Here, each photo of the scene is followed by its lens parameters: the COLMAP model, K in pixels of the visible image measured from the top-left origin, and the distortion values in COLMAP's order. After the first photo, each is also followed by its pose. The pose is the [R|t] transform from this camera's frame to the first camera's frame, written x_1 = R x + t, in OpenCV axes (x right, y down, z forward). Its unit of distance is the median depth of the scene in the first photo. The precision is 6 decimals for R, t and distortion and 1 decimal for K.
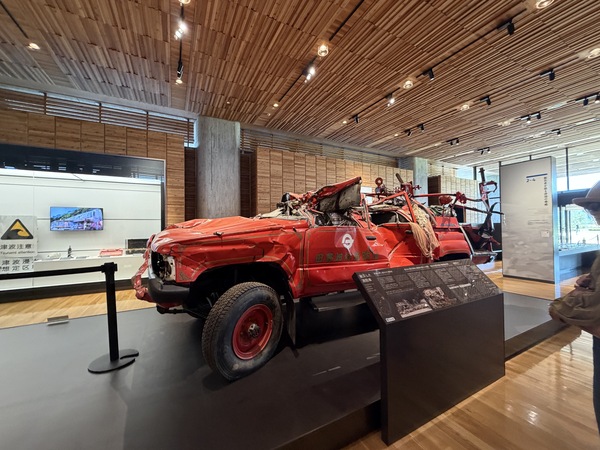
lens RADIAL K [[241.0, 0, 297.4], [0, 241.0, 224.0], [0, 0, 1]] dist [-0.002310, 0.000221]
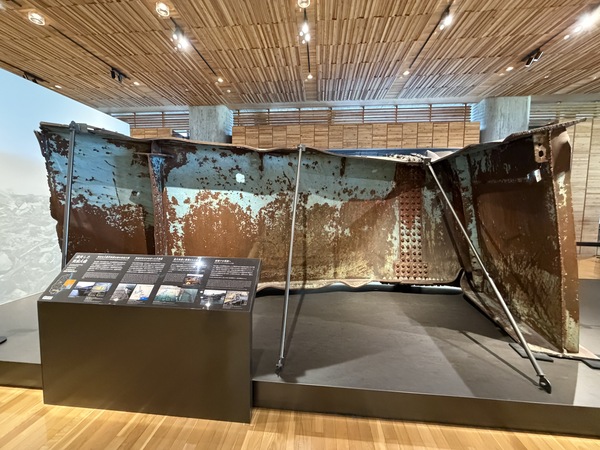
lens RADIAL K [[241.0, 0, 297.4], [0, 241.0, 224.0], [0, 0, 1]] dist [-0.002310, 0.000221]
pose [[0.840833, 0.055977, -0.538392, -1.410081], [-0.008774, 0.995917, 0.089844, -0.019153], [0.541223, -0.070820, 0.837892, -0.882794]]
